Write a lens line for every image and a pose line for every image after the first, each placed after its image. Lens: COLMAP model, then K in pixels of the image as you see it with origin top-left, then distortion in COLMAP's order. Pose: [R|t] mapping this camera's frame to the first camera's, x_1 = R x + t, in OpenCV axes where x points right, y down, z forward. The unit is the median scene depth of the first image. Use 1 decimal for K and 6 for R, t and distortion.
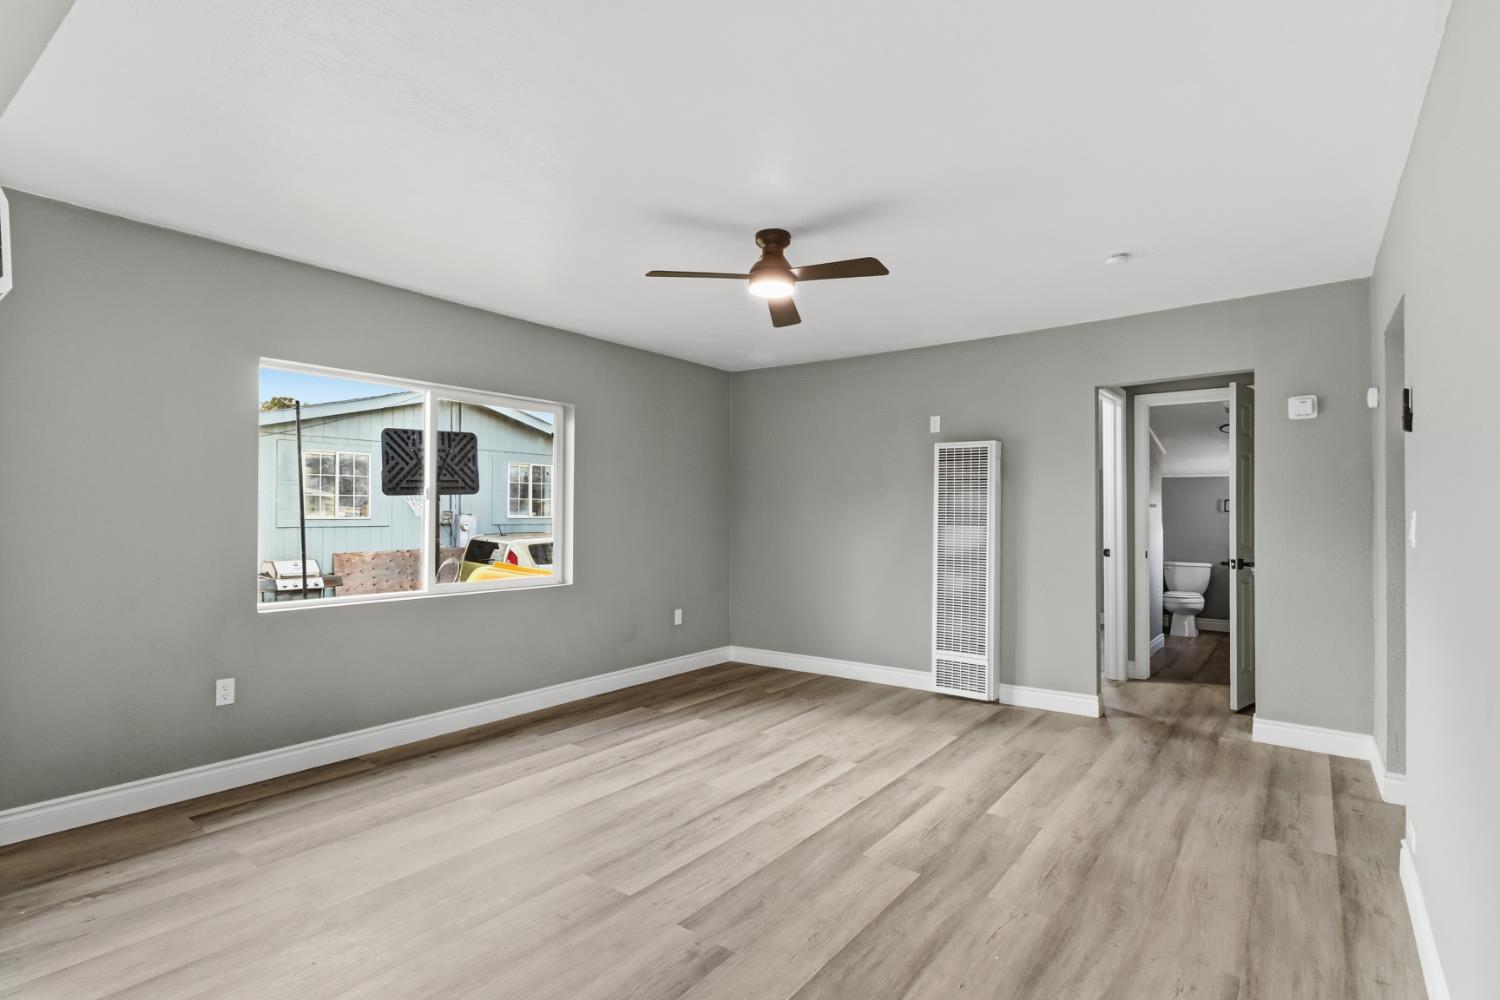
lens RADIAL K [[717.9, 0, 750.7], [0, 717.9, 509.5], [0, 0, 1]] dist [0.009847, -0.007304]
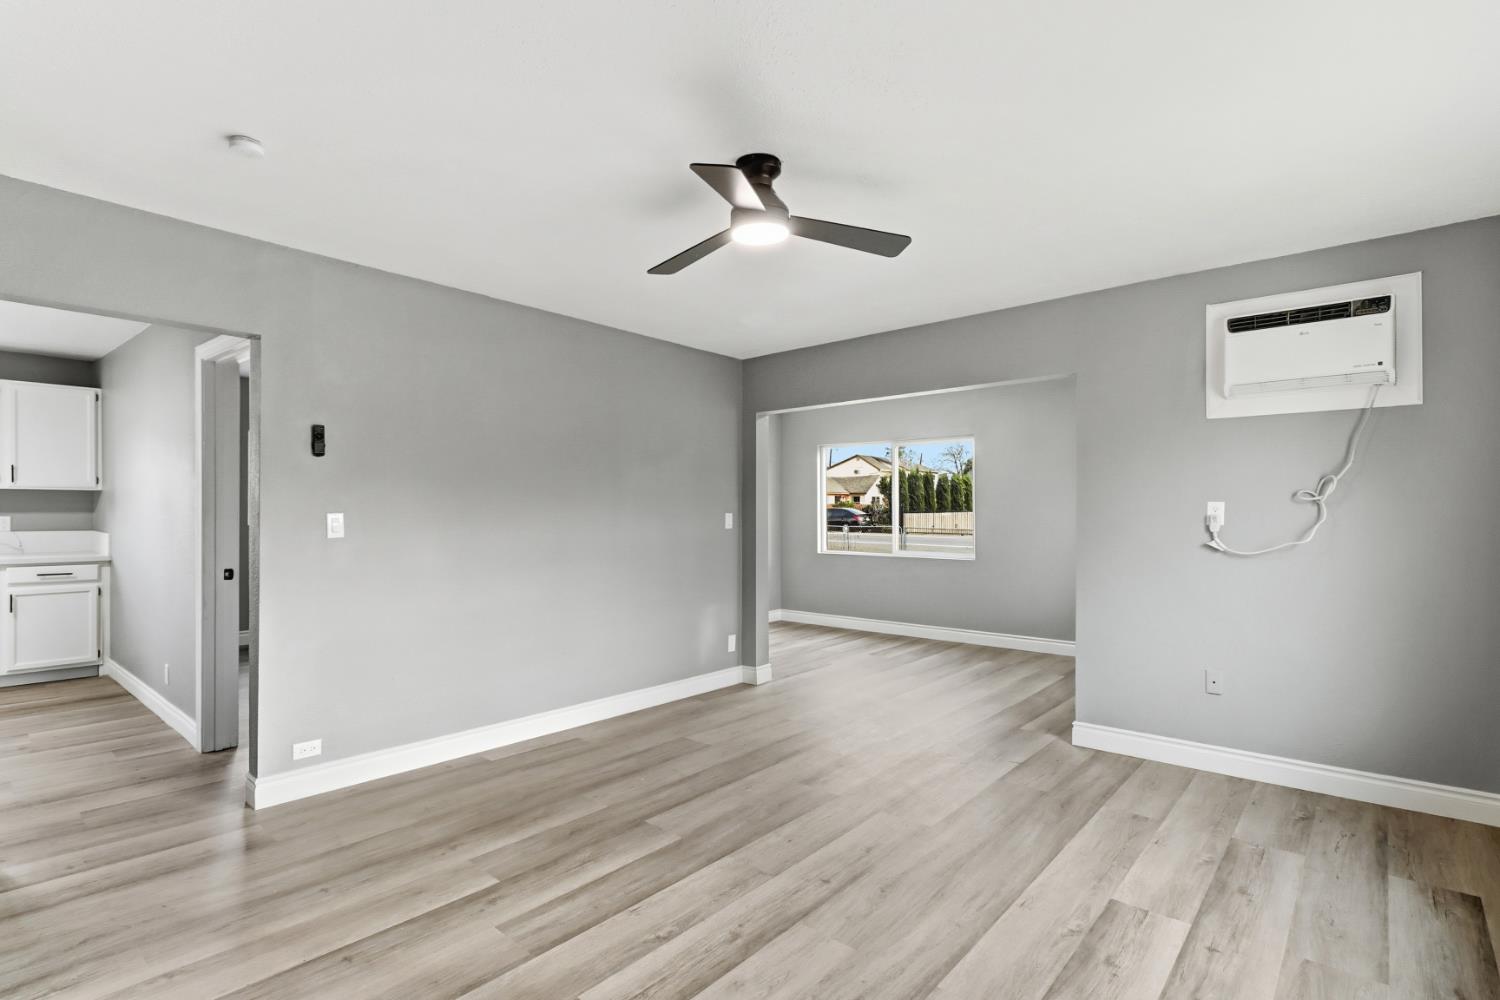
lens RADIAL K [[717.9, 0, 752.3], [0, 717.9, 505.8], [0, 0, 1]] dist [0.009847, -0.007304]
pose [[-0.997872, -0.002122, 0.065172, -0.013156], [-0.002265, 0.999995, -0.002108, -0.007811], [-0.065167, -0.002251, -0.997872, 1.587328]]
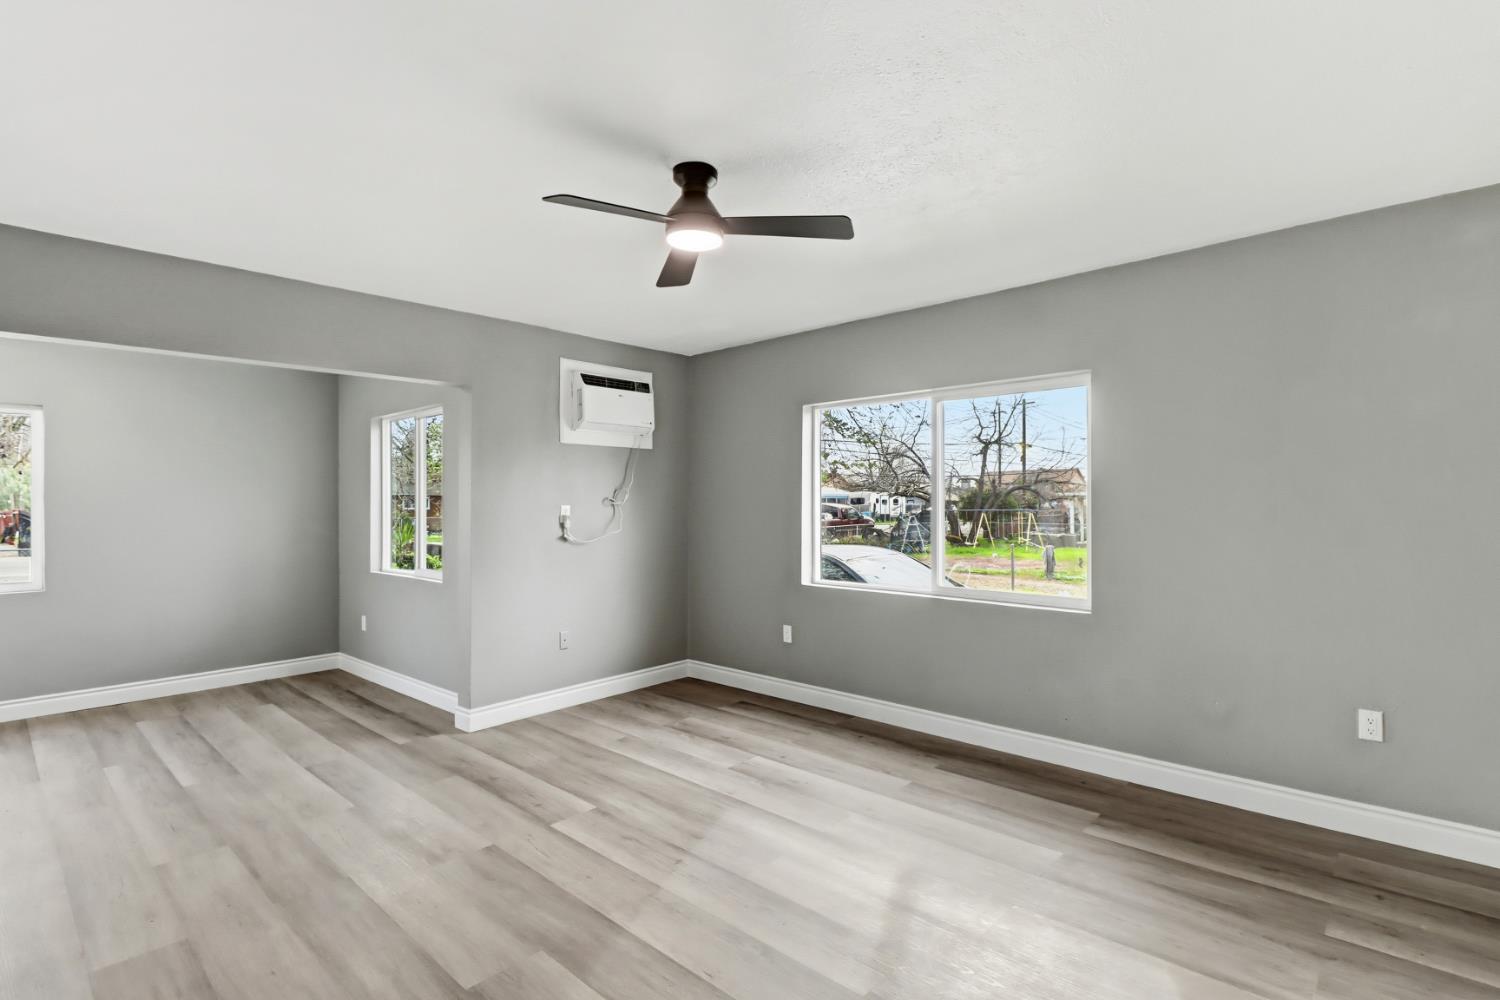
lens RADIAL K [[717.9, 0, 754.1], [0, 717.9, 492.6], [0, 0, 1]] dist [0.009847, -0.007304]
pose [[-0.096251, -0.021204, -0.995131, 0.724625], [0.008854, 0.999715, -0.022158, -0.007332], [0.995318, -0.010944, -0.096036, 1.016093]]
